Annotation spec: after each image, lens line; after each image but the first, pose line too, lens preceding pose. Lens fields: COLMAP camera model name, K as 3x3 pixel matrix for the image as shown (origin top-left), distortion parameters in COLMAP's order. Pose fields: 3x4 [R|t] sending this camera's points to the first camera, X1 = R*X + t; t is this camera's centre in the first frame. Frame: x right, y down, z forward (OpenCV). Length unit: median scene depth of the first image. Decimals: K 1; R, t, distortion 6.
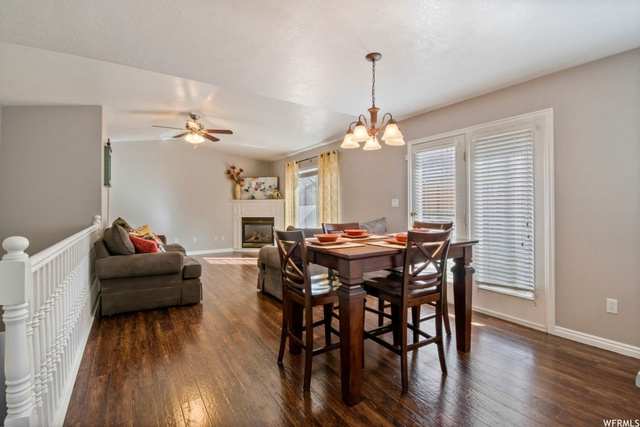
lens RADIAL K [[278.2, 0, 316.3], [0, 278.2, 205.9], [0, 0, 1]] dist [0.000592, 0.000105]
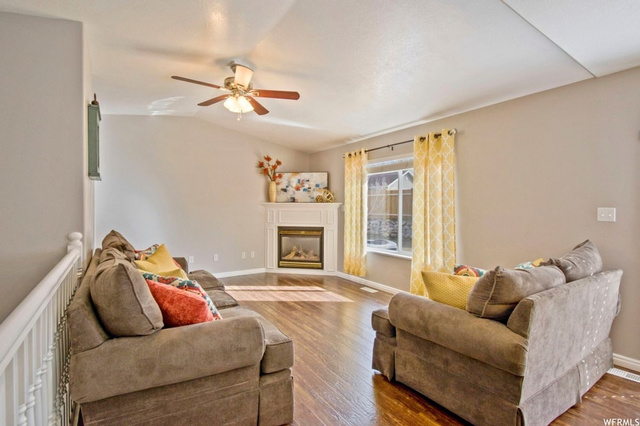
lens RADIAL K [[294.9, 0, 320.0], [0, 294.9, 213.0], [0, 0, 1]] dist [0.034594, -0.000275]
pose [[0.999798, 0.011772, 0.016320, -0.195778], [-0.012071, 0.999759, 0.018354, -0.012165], [-0.016100, -0.018547, 0.999698, 0.247372]]
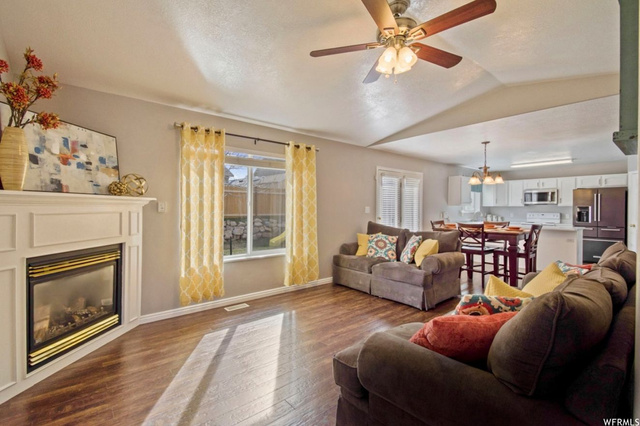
lens RADIAL K [[308.7, 0, 320.0], [0, 308.7, 213.0], [0, 0, 1]] dist [-0.000791, -0.000972]
pose [[-0.141901, -0.006611, 0.989859, -0.690240], [0.003118, 0.999970, 0.007126, -0.003310], [-0.989876, 0.004098, -0.141876, 0.889448]]
